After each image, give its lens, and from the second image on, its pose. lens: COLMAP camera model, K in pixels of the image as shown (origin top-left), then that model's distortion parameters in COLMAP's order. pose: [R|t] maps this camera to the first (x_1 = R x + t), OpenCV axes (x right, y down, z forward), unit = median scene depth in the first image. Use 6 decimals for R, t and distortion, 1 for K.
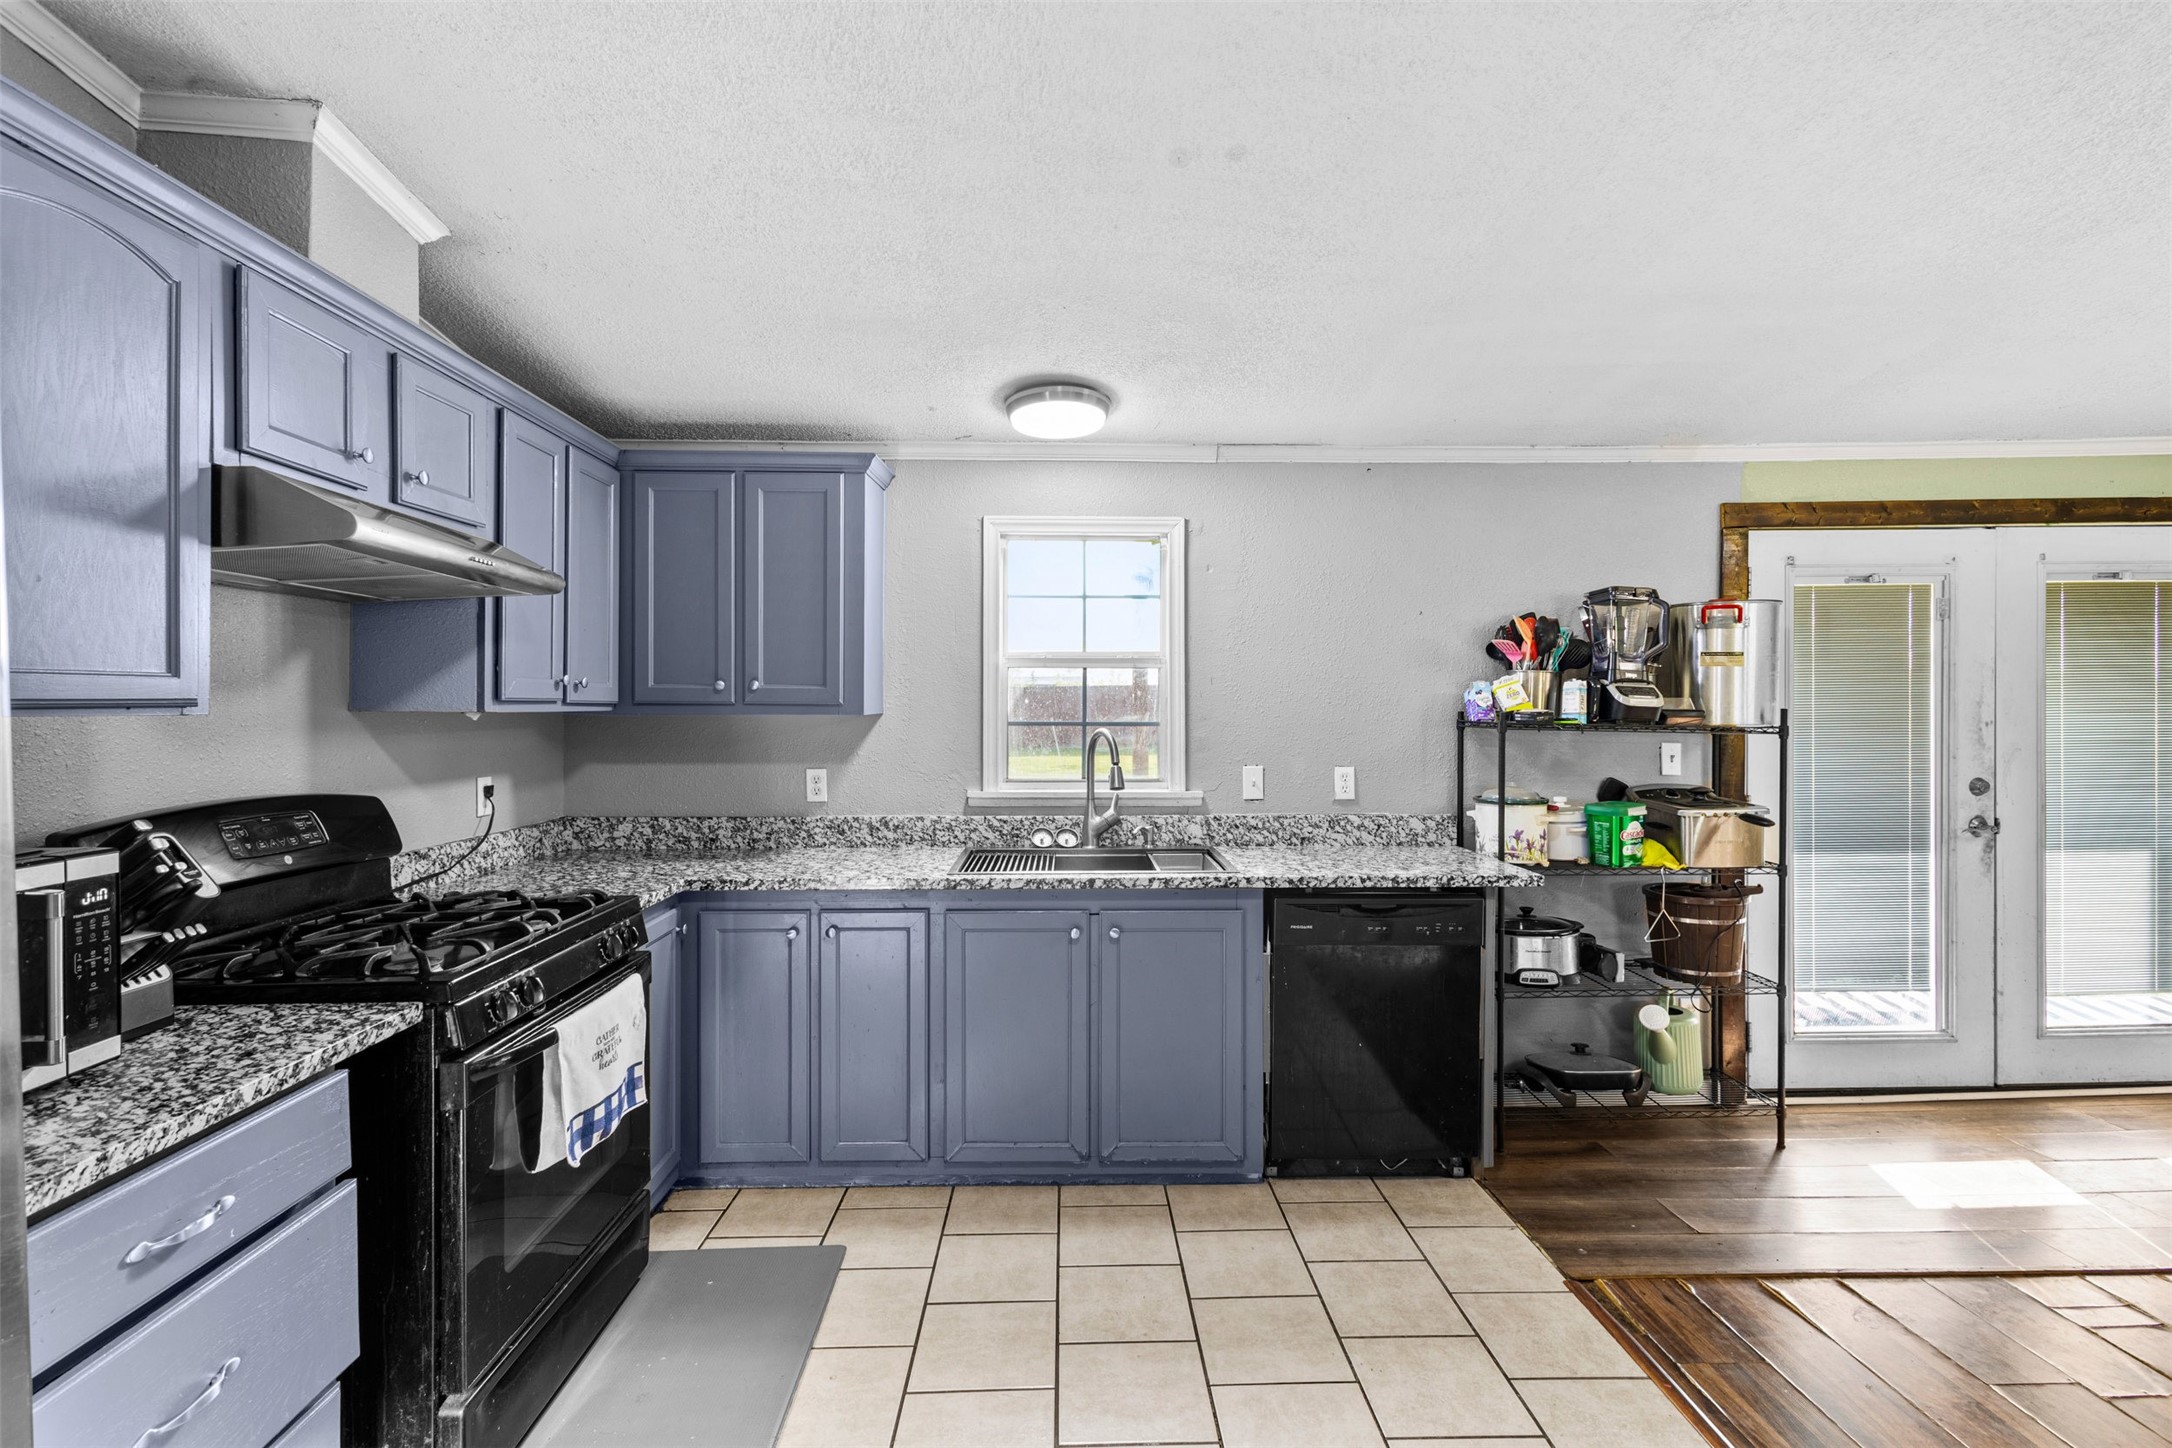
lens RADIAL K [[1002.6, 0, 1088.2], [0, 1002.6, 706.9], [0, 0, 1]] dist [0.002652, -0.000037]
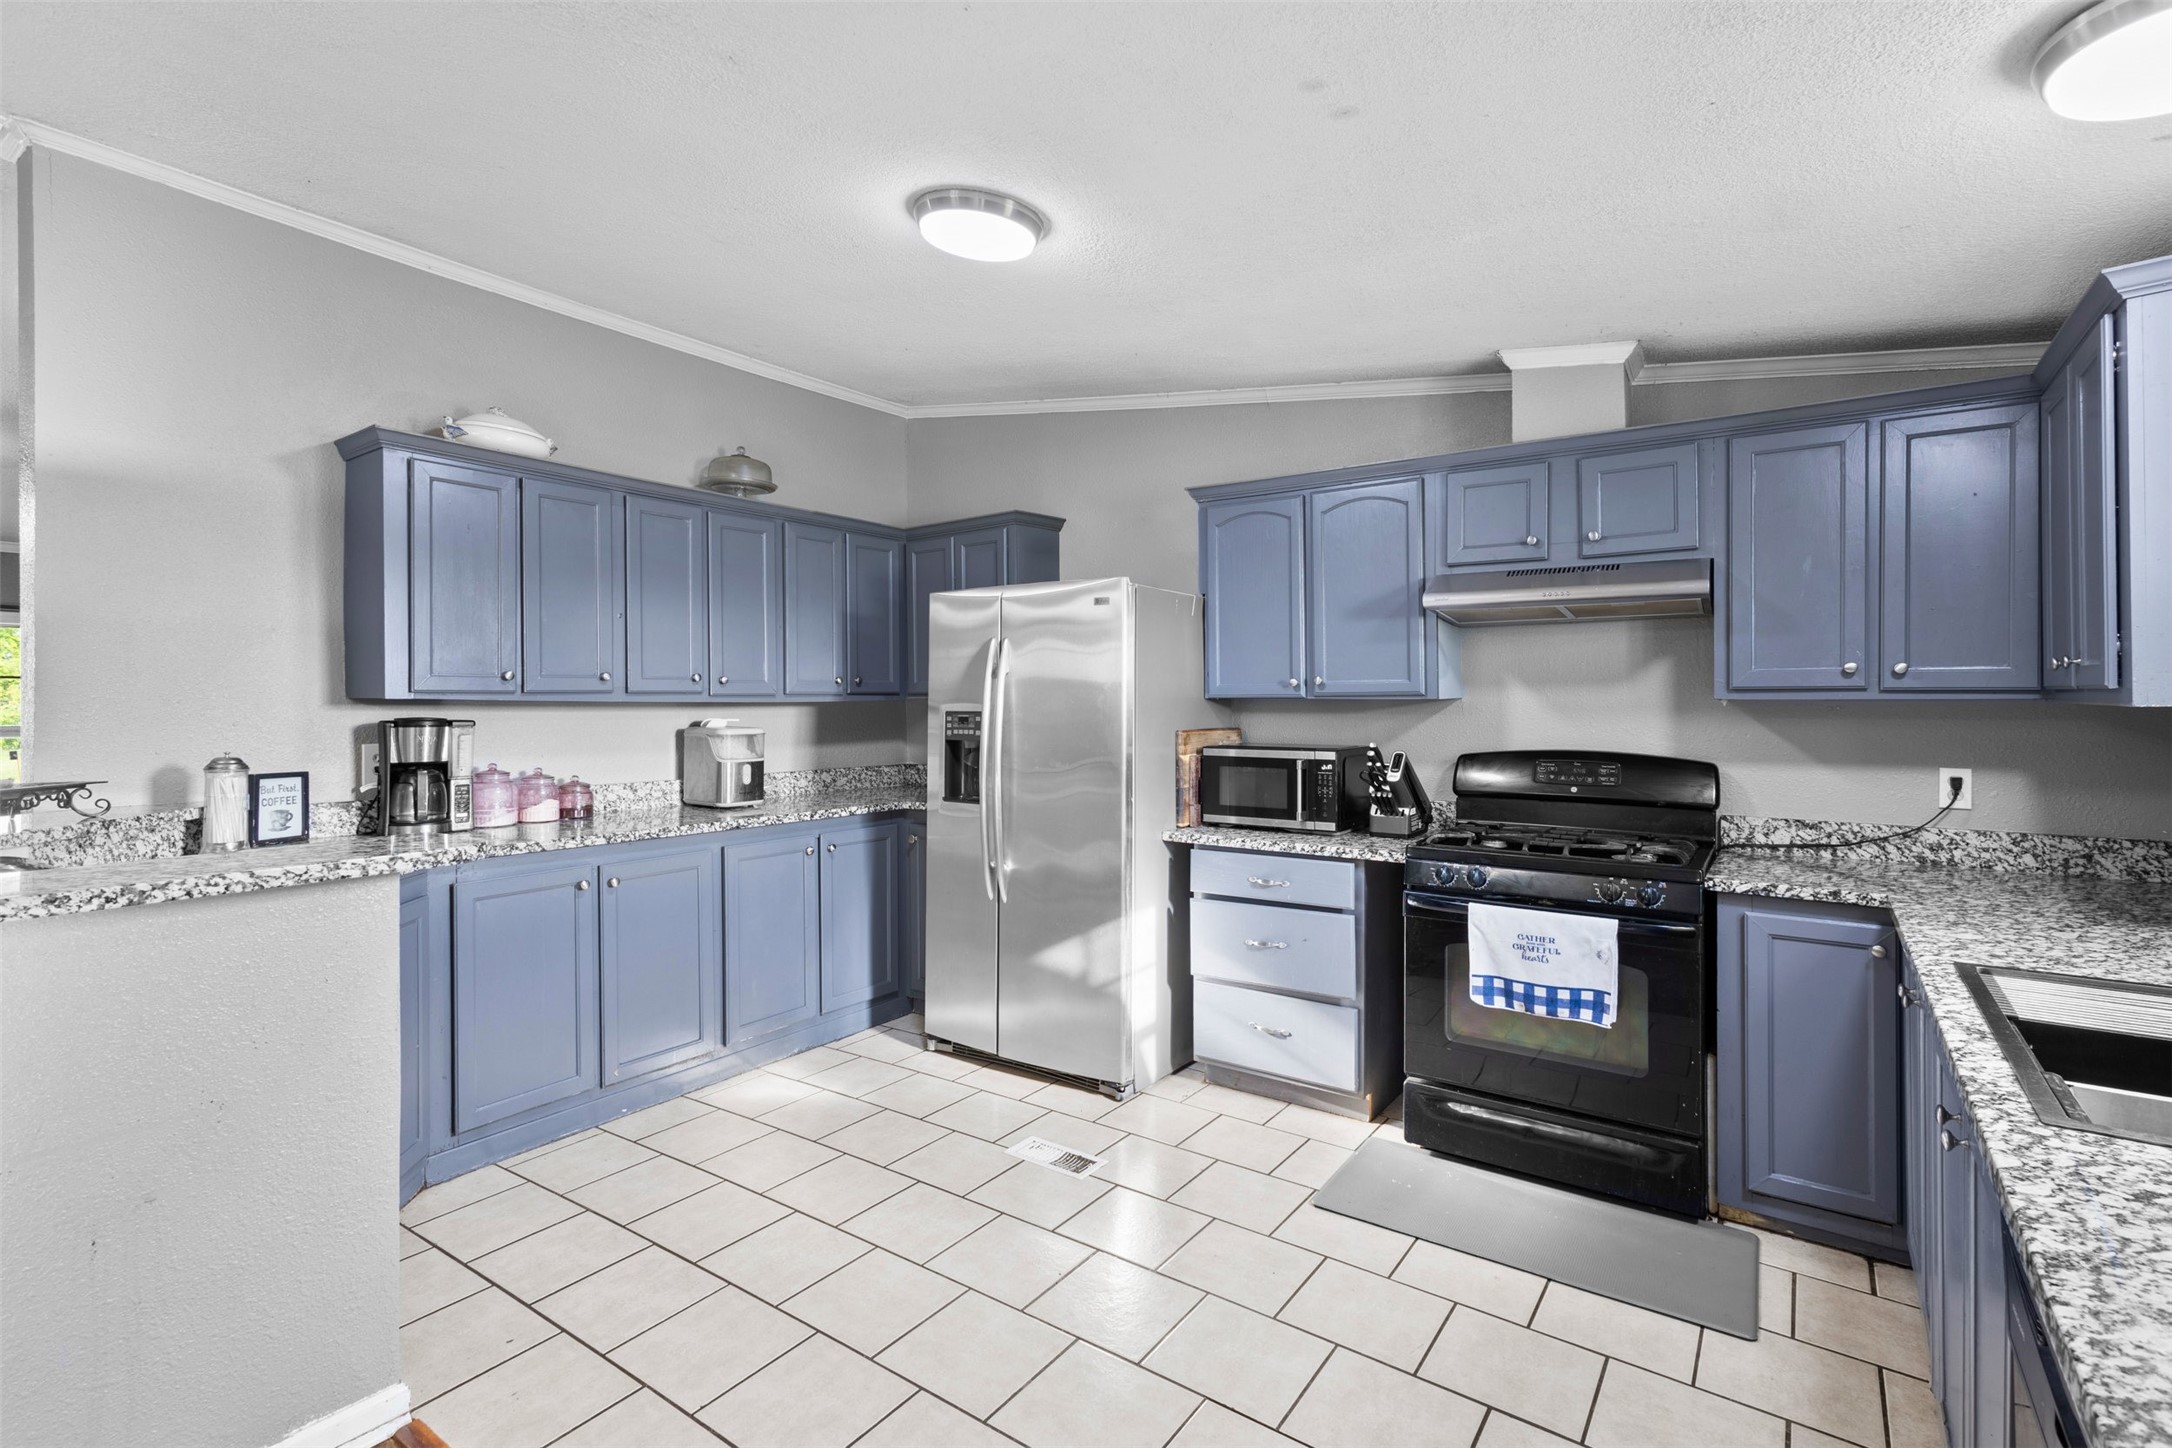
lens RADIAL K [[1002.6, 0, 1088.2], [0, 1002.6, 706.9], [0, 0, 1]] dist [0.002652, -0.000037]
pose [[-0.599299, 0.008282, -0.800482, 0.742148], [0.001252, 0.999955, 0.009408, 0.002568], [0.800524, 0.004636, -0.599283, 1.035750]]
